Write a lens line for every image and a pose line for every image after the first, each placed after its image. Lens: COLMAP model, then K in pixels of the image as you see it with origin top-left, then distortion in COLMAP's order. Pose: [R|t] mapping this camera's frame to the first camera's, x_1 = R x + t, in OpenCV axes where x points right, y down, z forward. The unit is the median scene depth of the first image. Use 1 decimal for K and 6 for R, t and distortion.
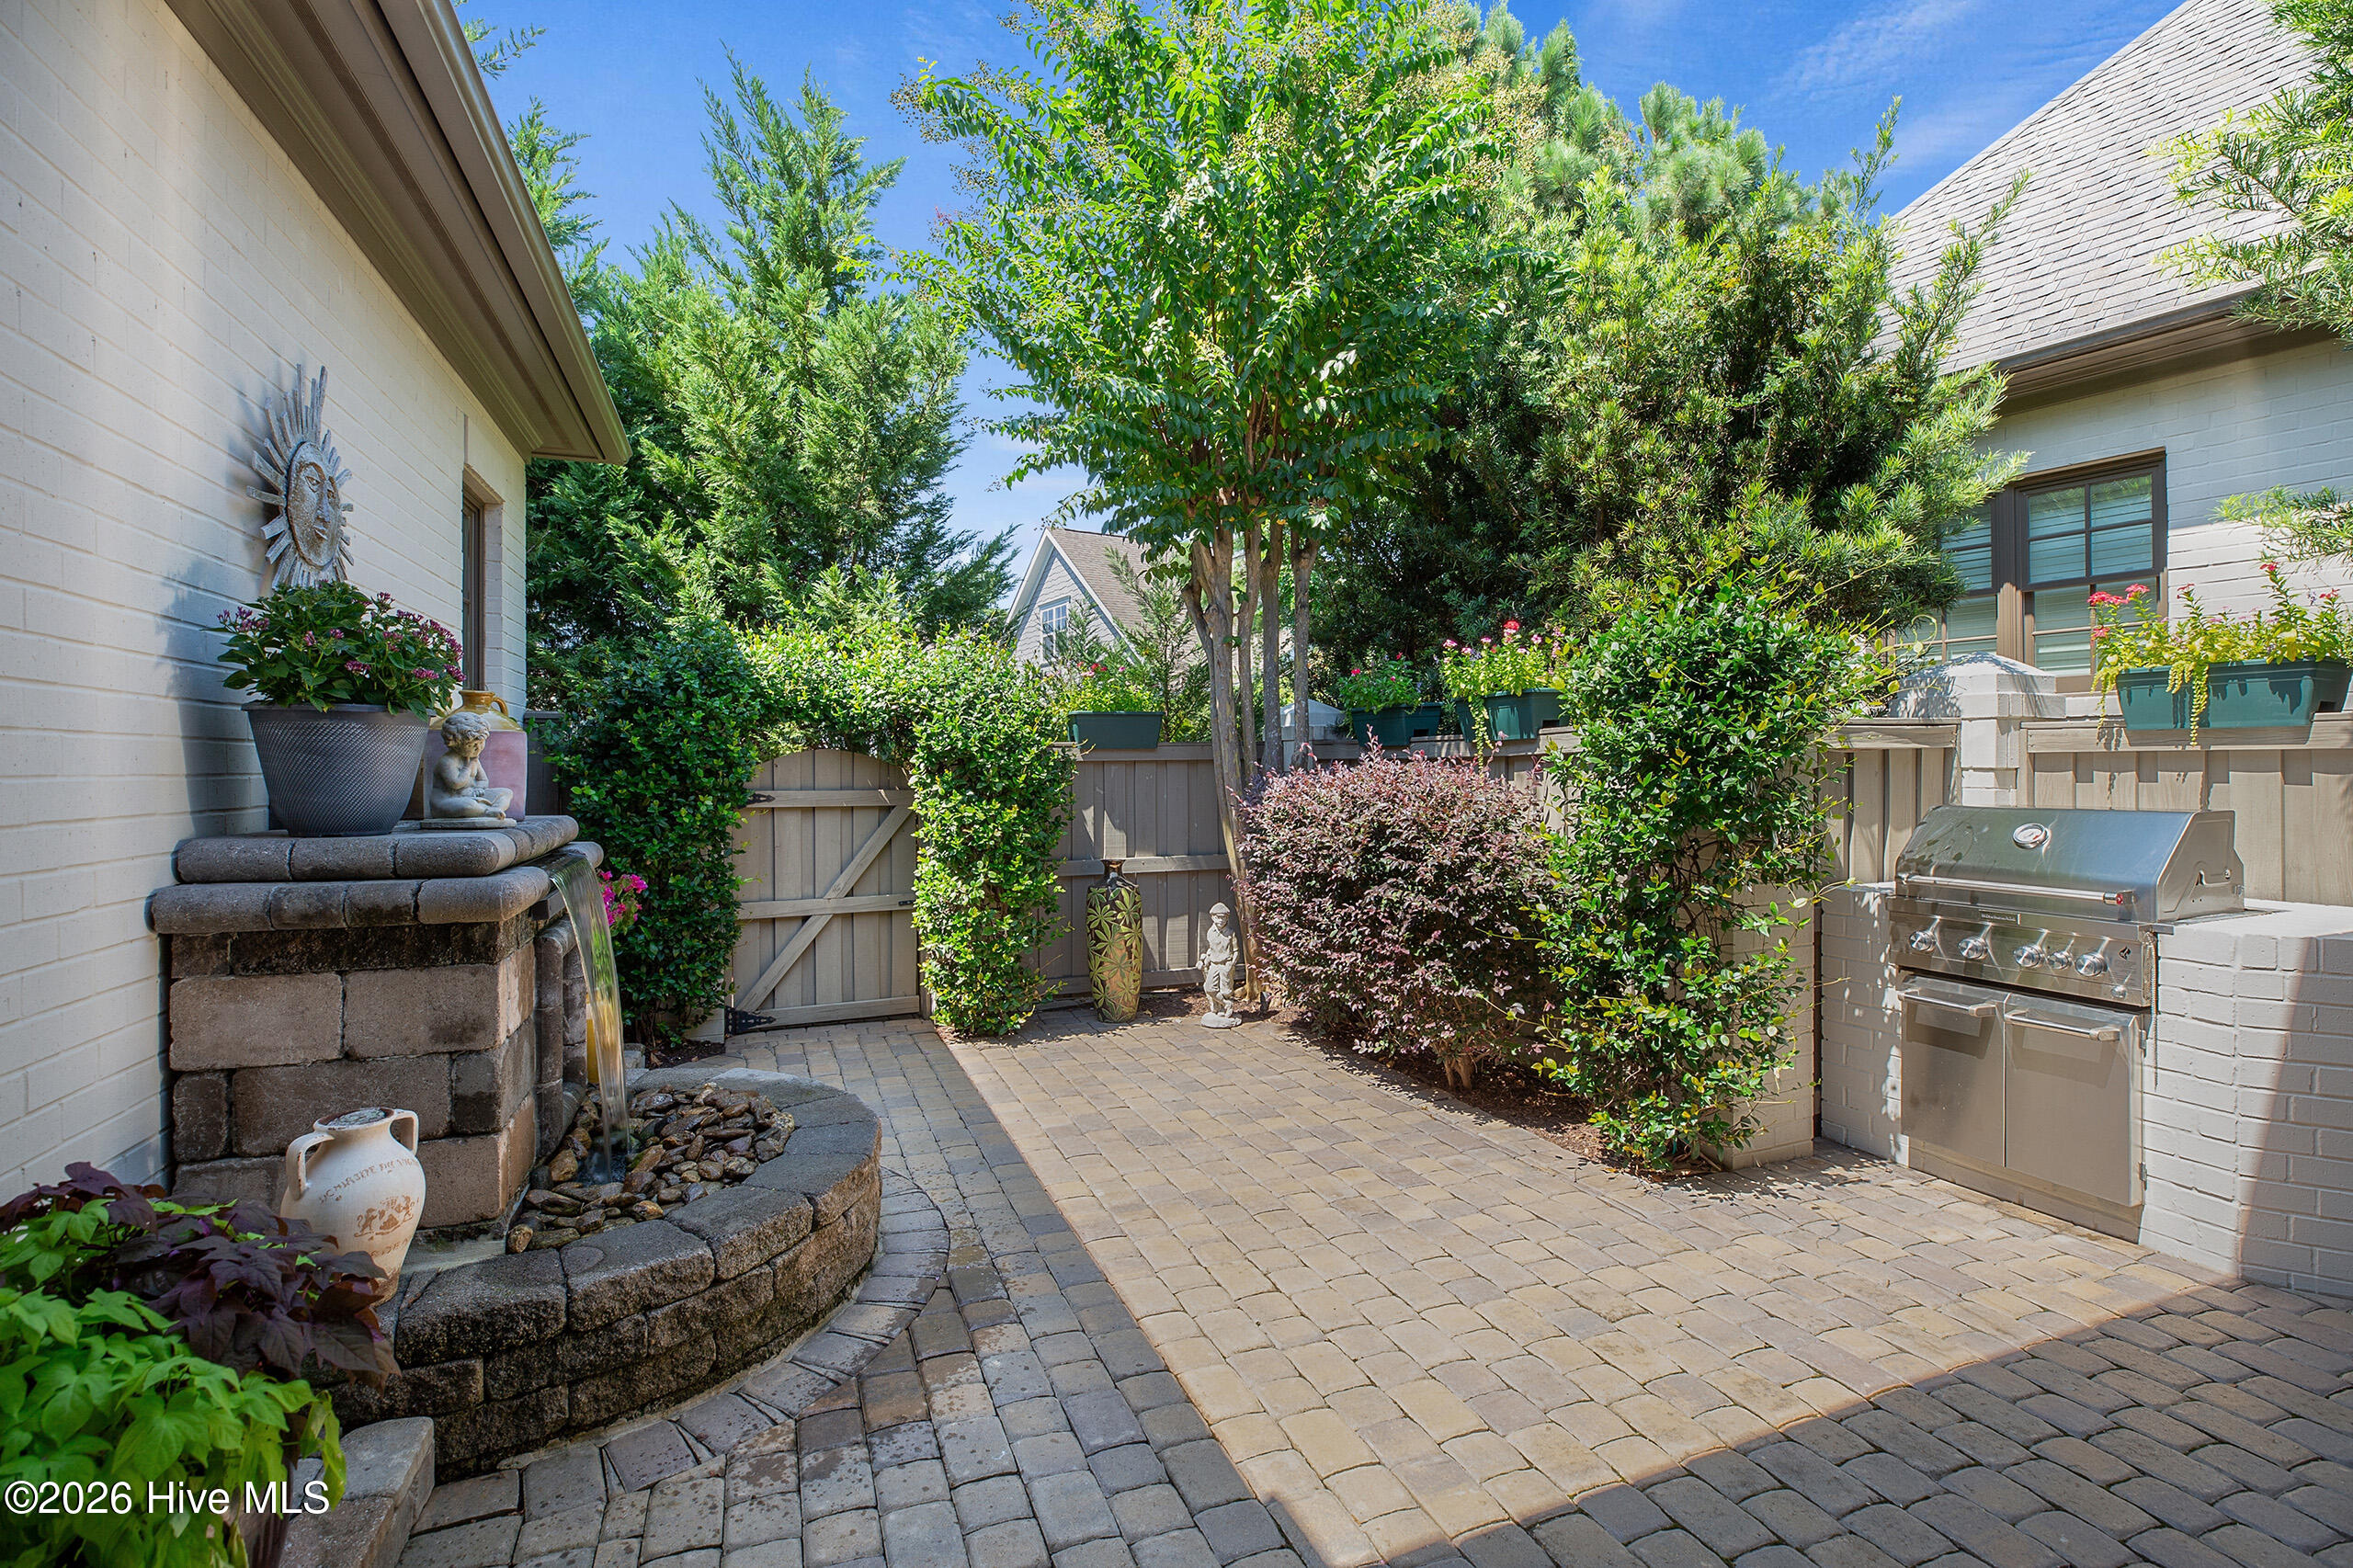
lens RADIAL K [[1073.8, 0, 1190.9], [0, 1073.8, 762.9], [0, 0, 1]] dist [-0.016966, 0.001303]
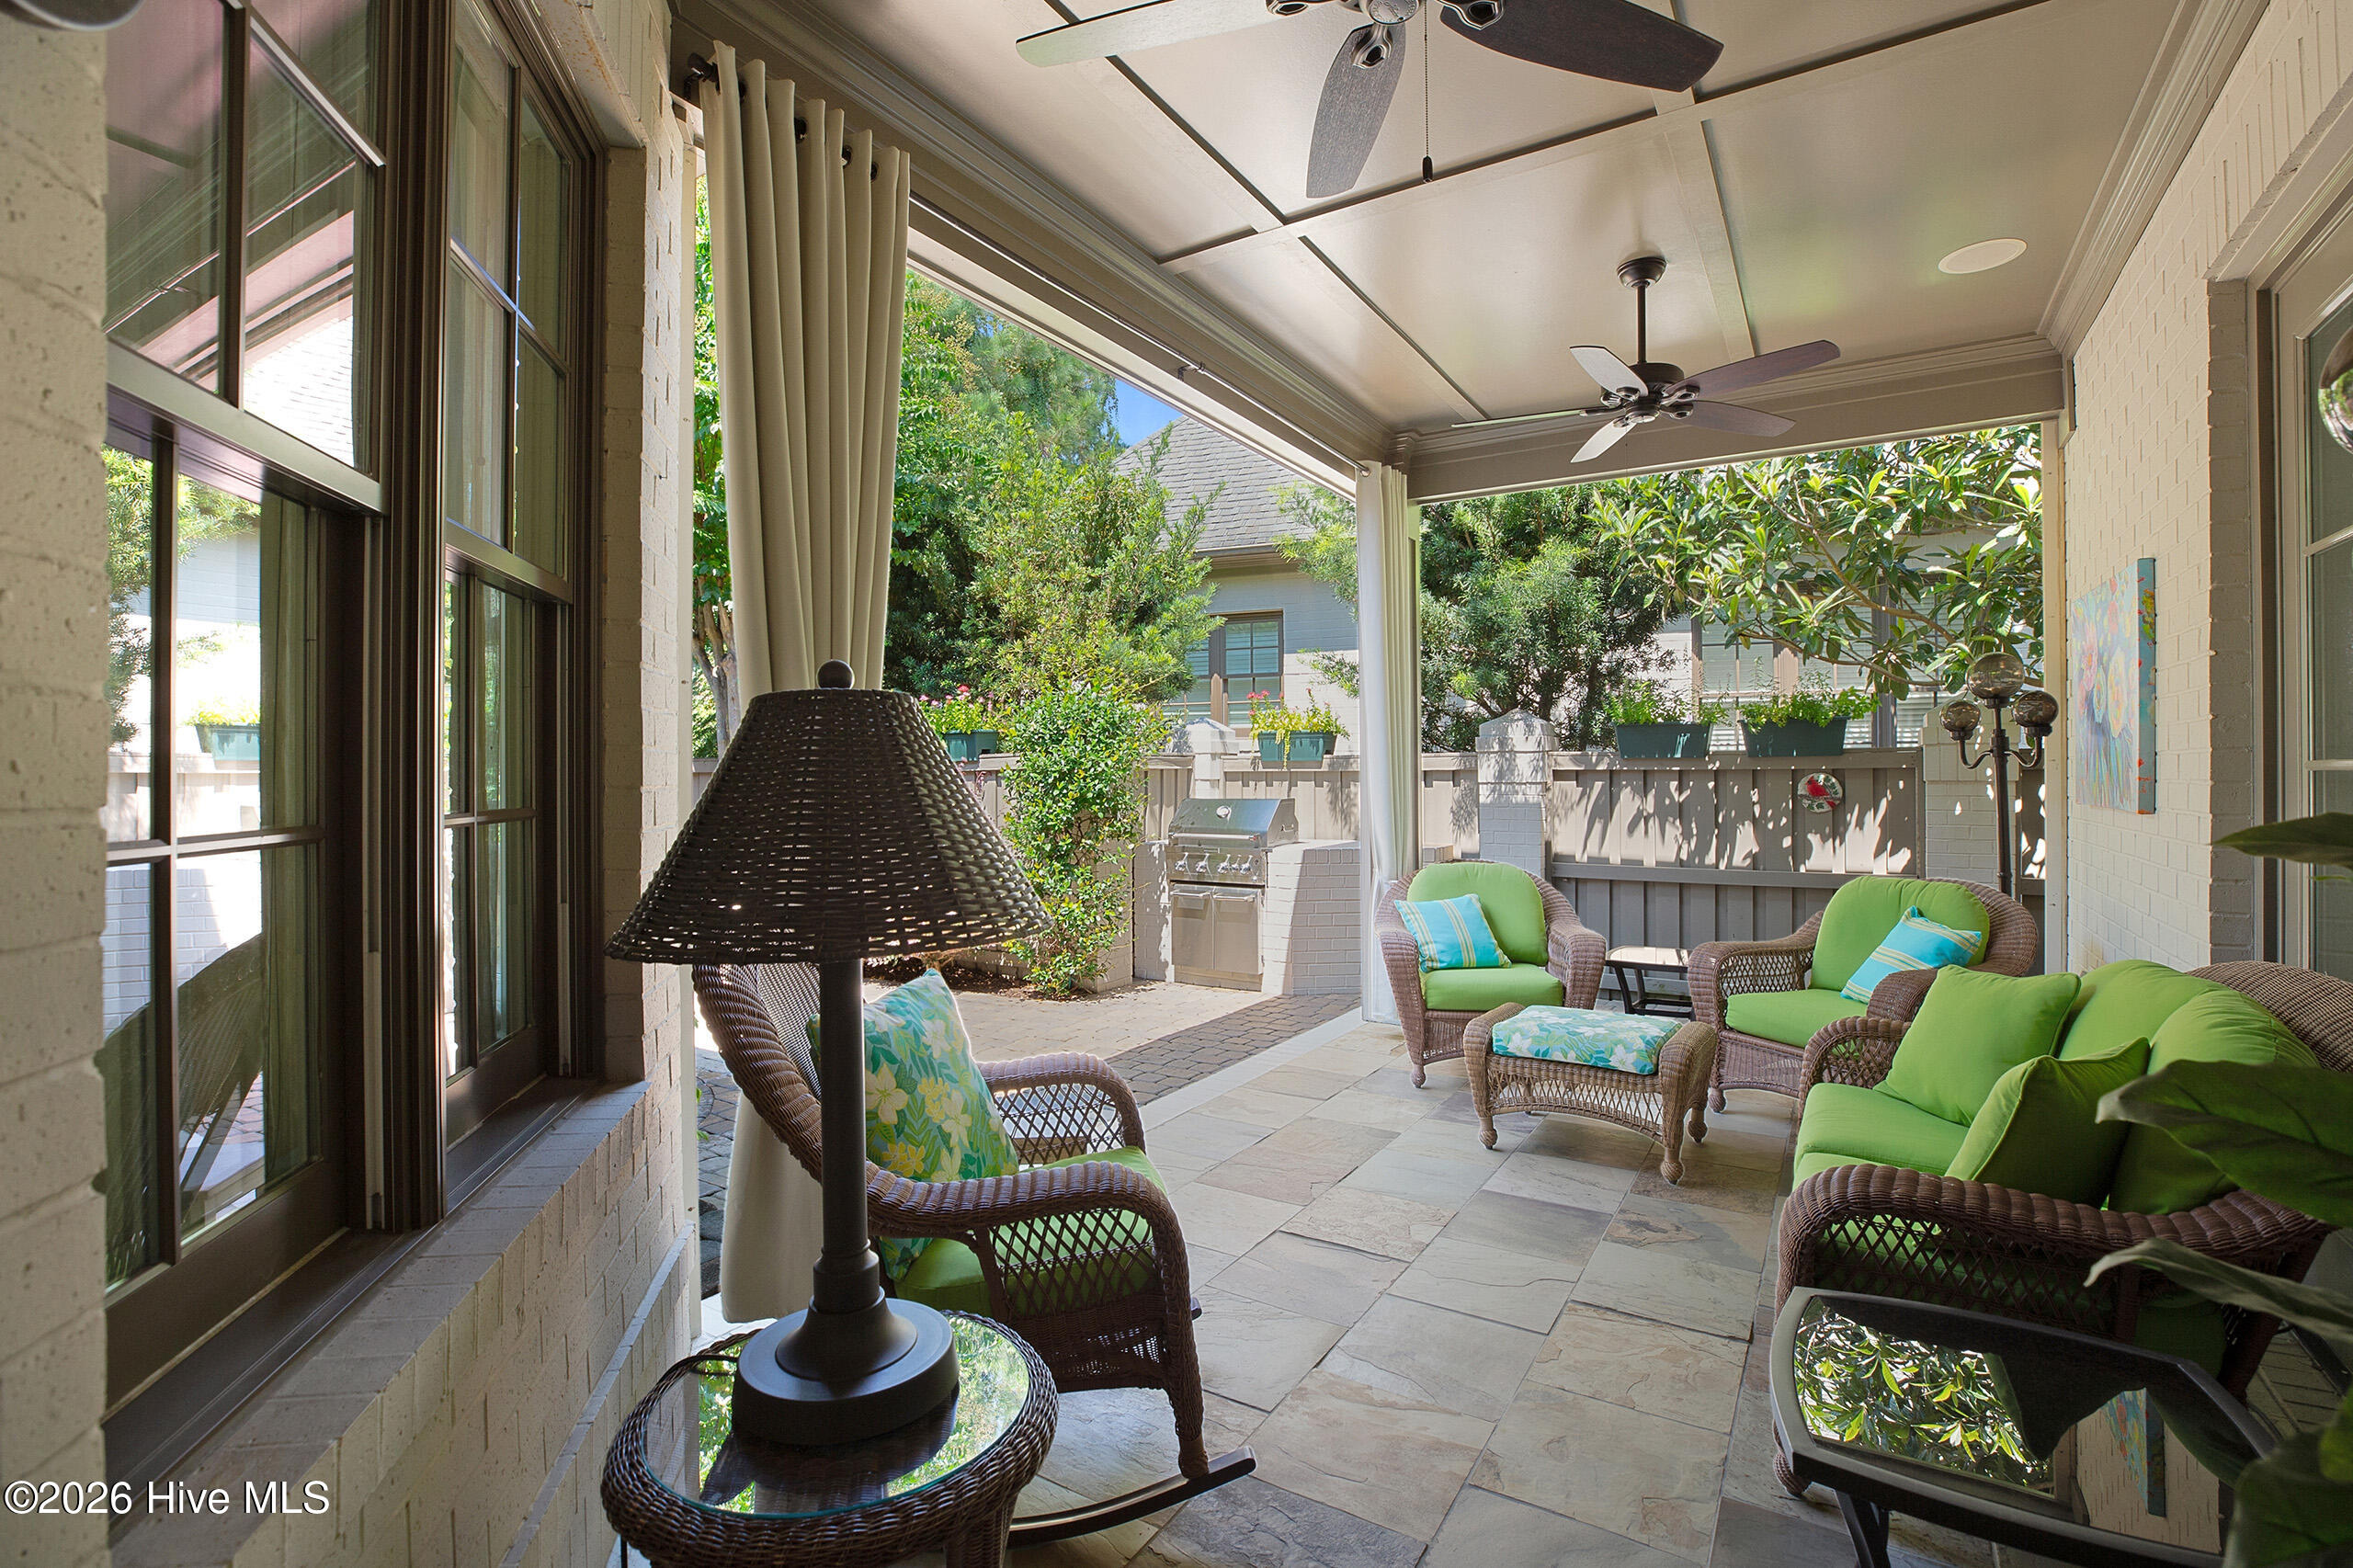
lens RADIAL K [[1073.8, 0, 1180.8], [0, 1073.8, 776.0], [0, 0, 1]] dist [-0.016966, 0.001303]
pose [[0.813463, 0.001321, 0.581615, -0.469158], [-0.002572, 0.999996, 0.001326, -0.003734], [-0.581611, -0.002574, 0.813463, -0.620198]]
